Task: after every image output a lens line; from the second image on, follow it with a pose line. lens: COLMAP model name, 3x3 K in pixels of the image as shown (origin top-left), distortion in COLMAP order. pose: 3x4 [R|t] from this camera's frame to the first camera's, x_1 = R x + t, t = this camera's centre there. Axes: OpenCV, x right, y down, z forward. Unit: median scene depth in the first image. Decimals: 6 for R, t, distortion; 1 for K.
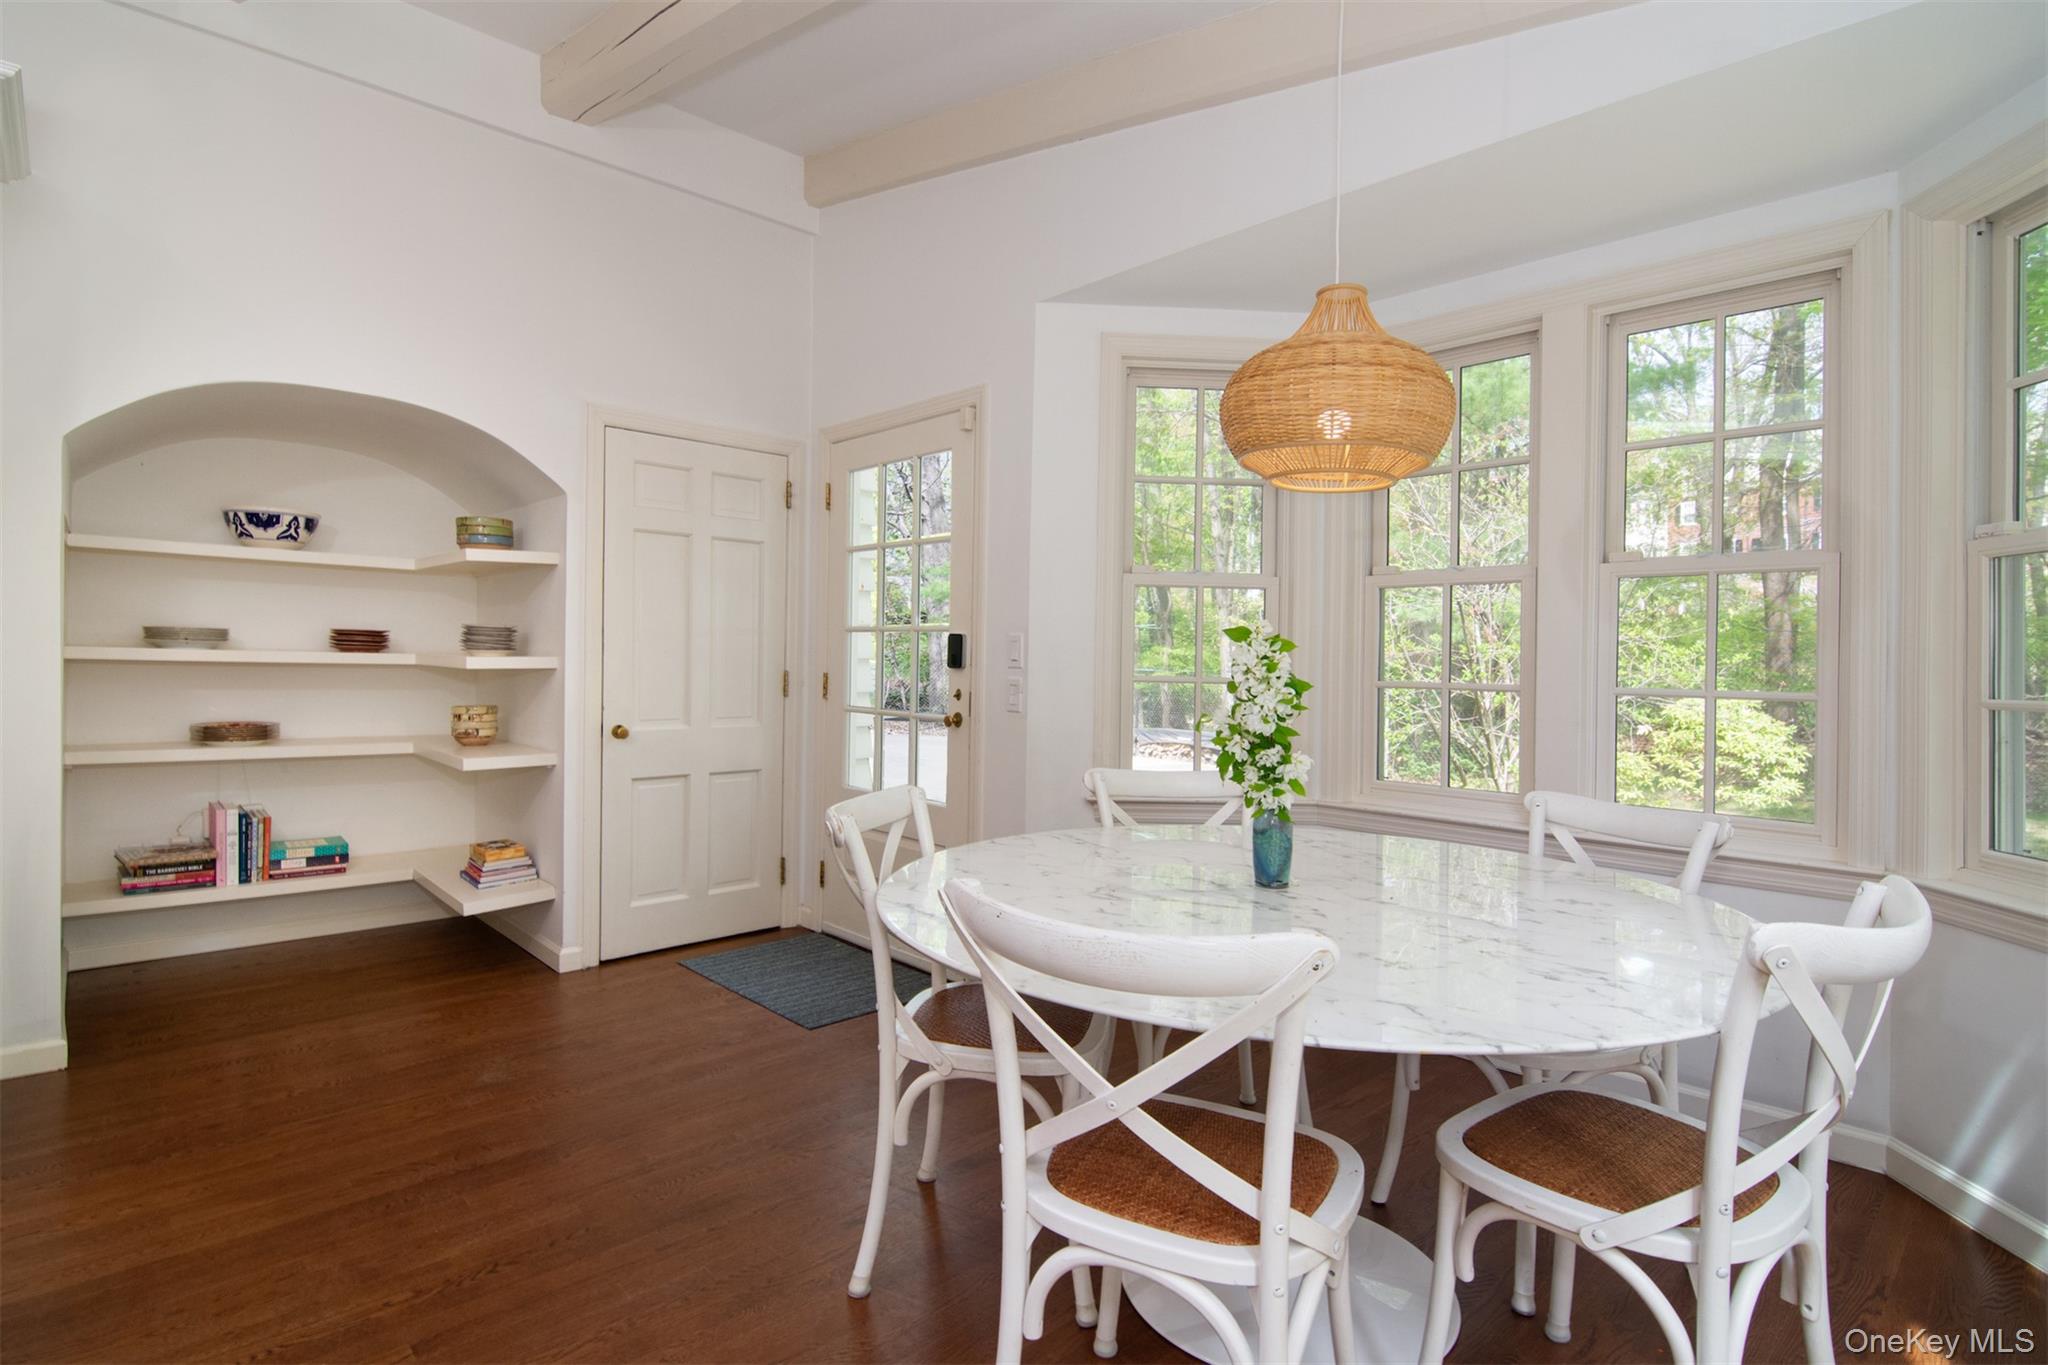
lens RADIAL K [[1008.4, 0, 1037.0], [0, 1008.4, 671.6], [0, 0, 1]] dist [-0.018794, -0.000955]
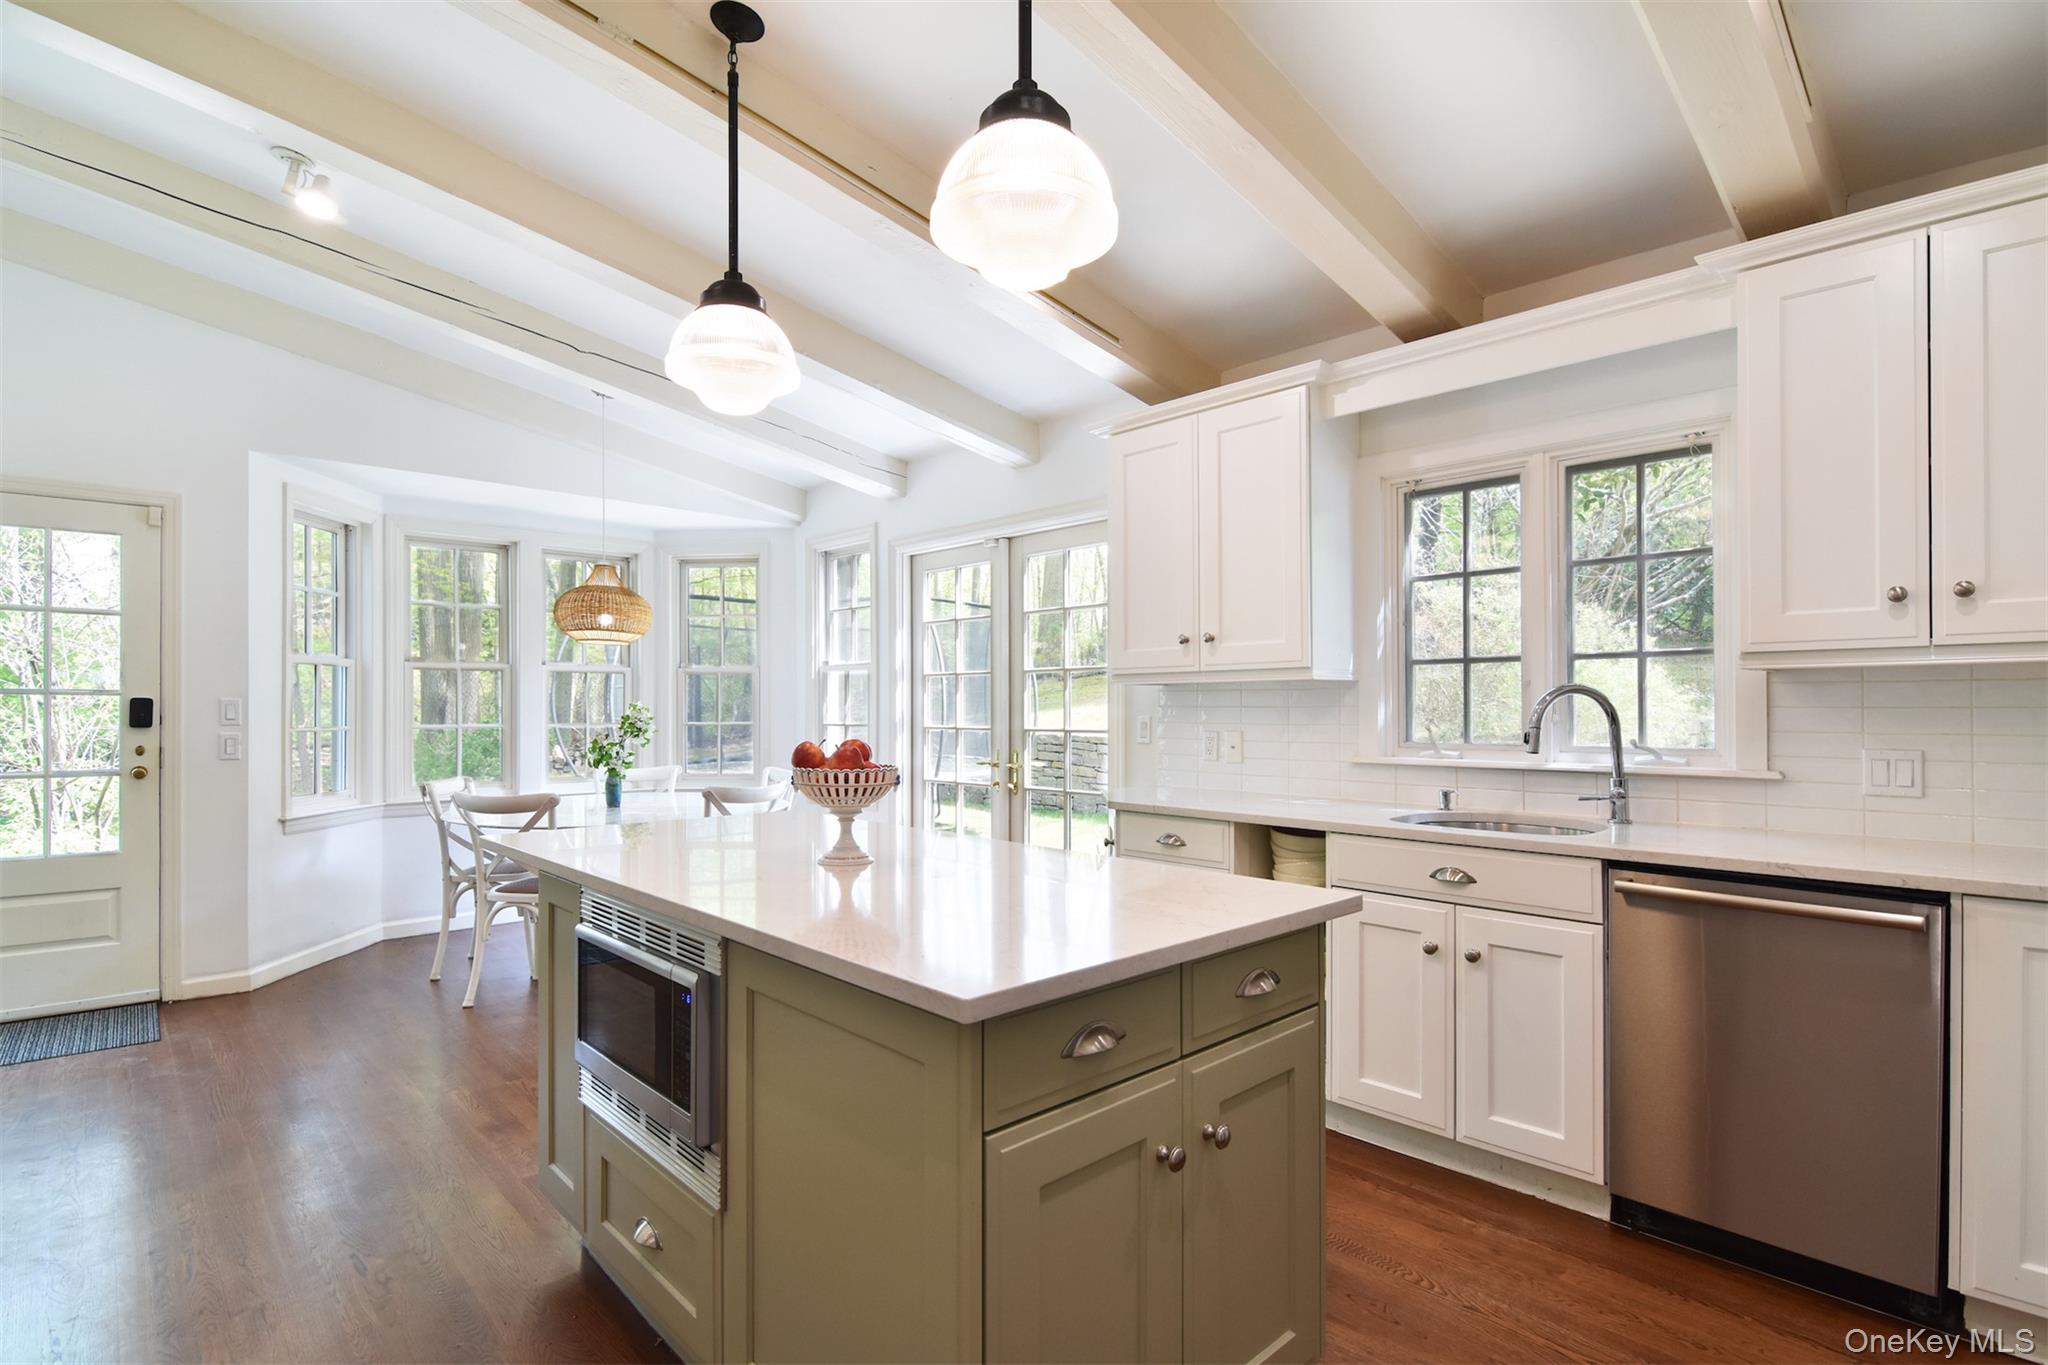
lens RADIAL K [[975.7, 0, 1035.4], [0, 975.7, 644.7], [0, 0, 1]] dist [0.000792, 0.000141]
pose [[-0.007193, 0.042504, 0.999070, -1.219739], [0.010054, 0.999049, -0.042430, -0.041395], [-0.999924, 0.009740, -0.007614, -0.018471]]
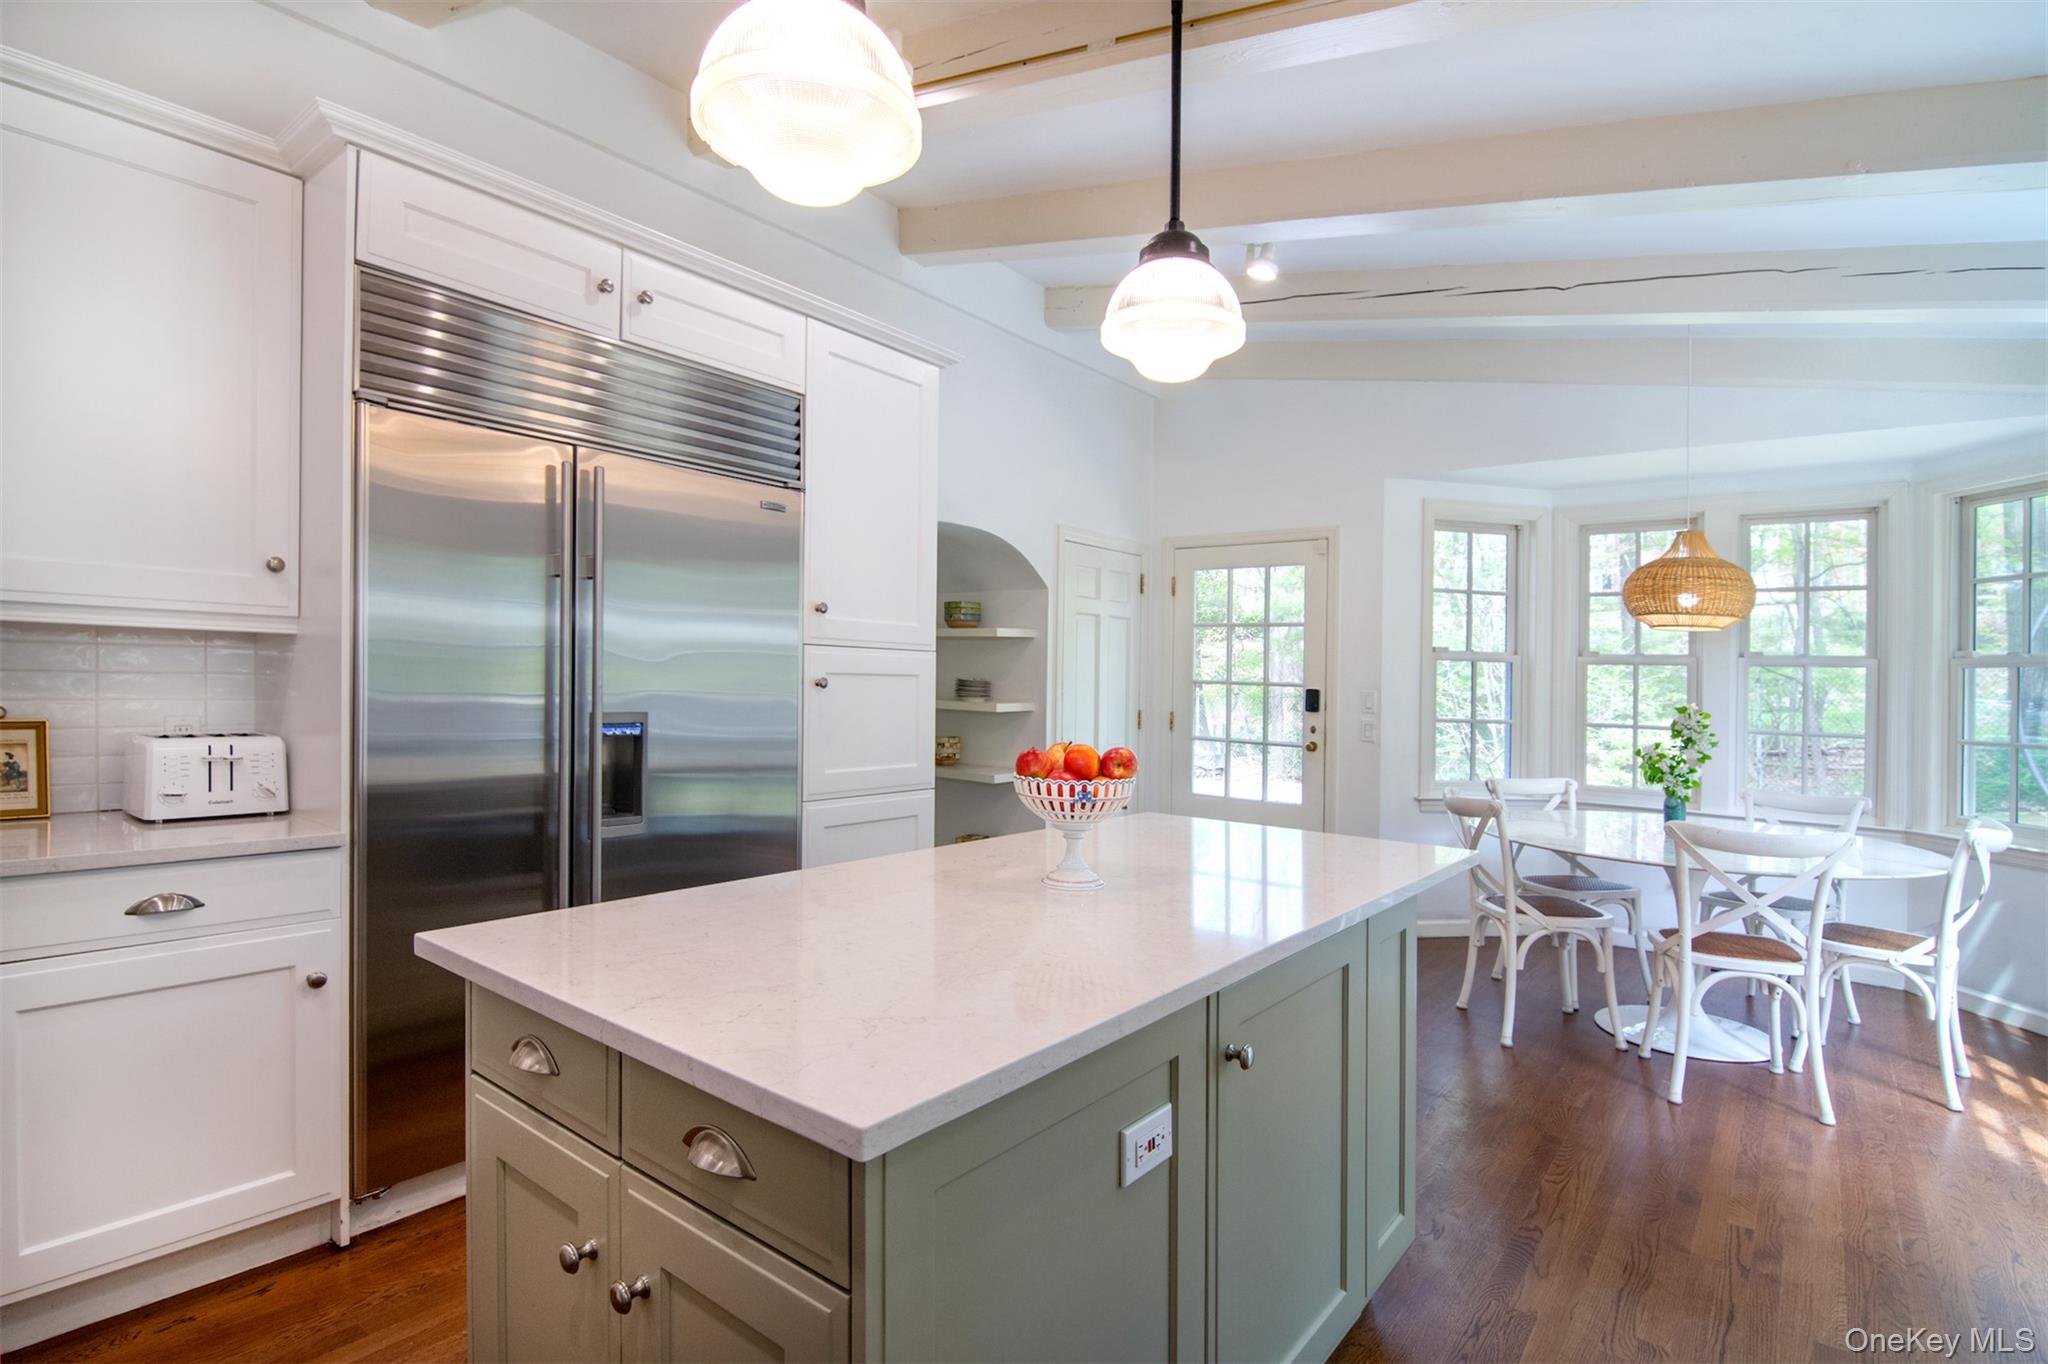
lens RADIAL K [[1008.4, 0, 1037.0], [0, 1008.4, 671.1], [0, 0, 1]] dist [-0.018794, -0.000955]
pose [[0.986955, 0.007778, 0.160806, -0.731231], [-0.005712, 0.999895, -0.013303, -0.042059], [-0.160893, 0.012211, 0.986896, -0.414877]]
